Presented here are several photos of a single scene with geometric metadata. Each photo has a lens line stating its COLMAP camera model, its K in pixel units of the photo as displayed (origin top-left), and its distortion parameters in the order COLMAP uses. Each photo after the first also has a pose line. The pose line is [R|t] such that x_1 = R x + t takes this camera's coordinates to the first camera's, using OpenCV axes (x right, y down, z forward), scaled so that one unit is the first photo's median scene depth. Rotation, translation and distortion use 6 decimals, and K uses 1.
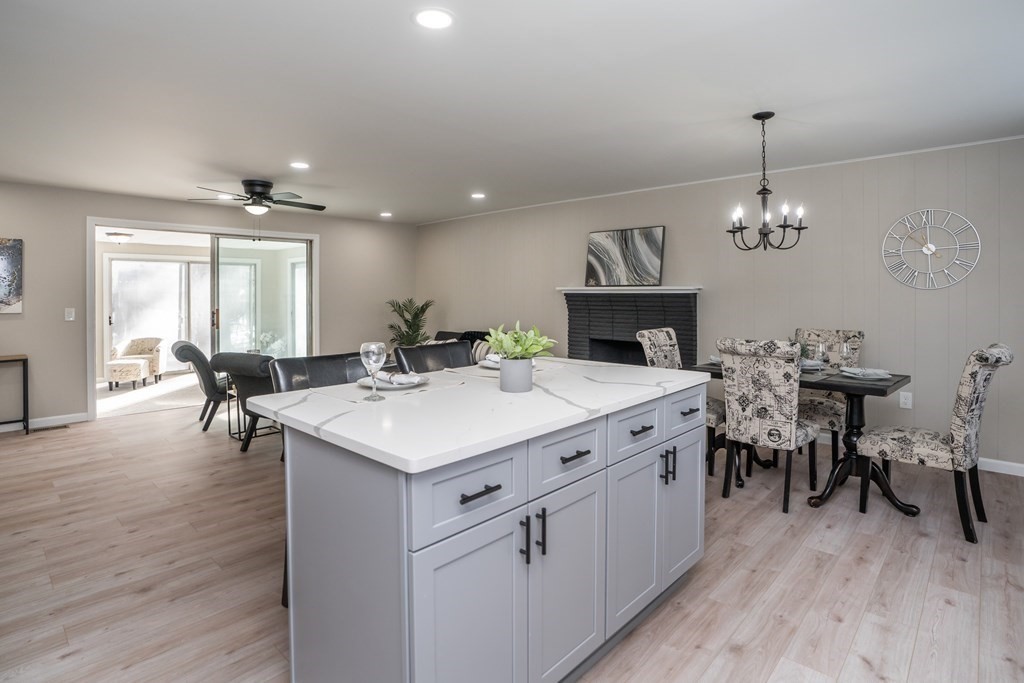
lens RADIAL K [[525.9, 0, 483.6], [0, 525.9, 298.2], [0, 0, 1]] dist [-0.032840, 0.000692]
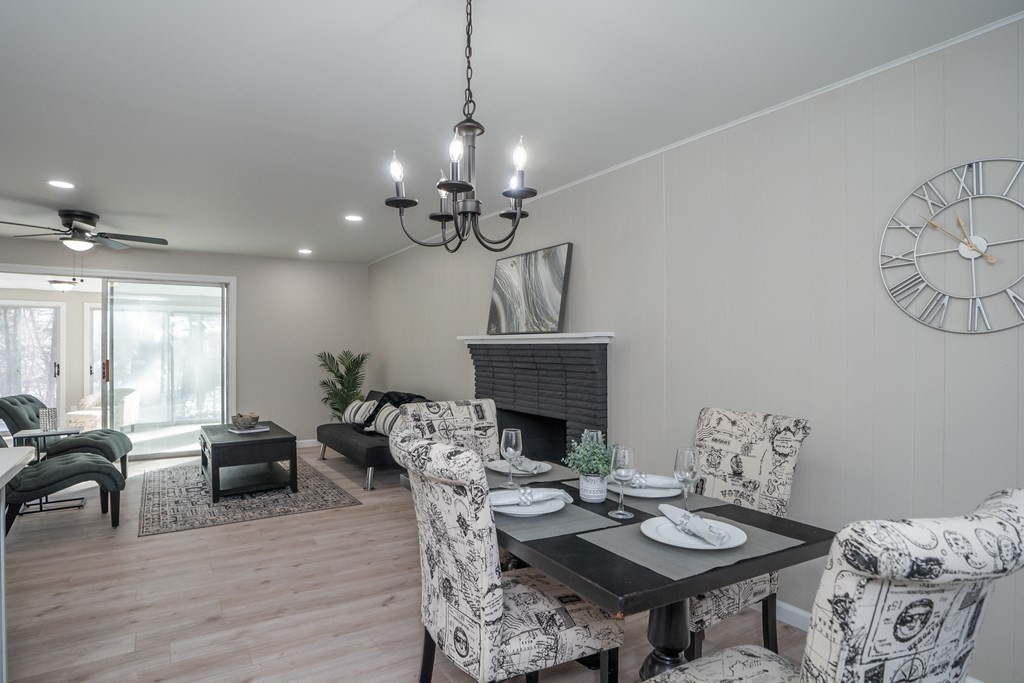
lens RADIAL K [[543.0, 0, 465.5], [0, 543.0, 338.0], [0, 0, 1]] dist [-0.029492, 0.000544]
pose [[0.966904, 0.001153, -0.255138, 0.390658], [-0.008107, 0.999624, -0.026206, 0.002236], [0.255012, 0.027407, 0.966549, 0.302688]]
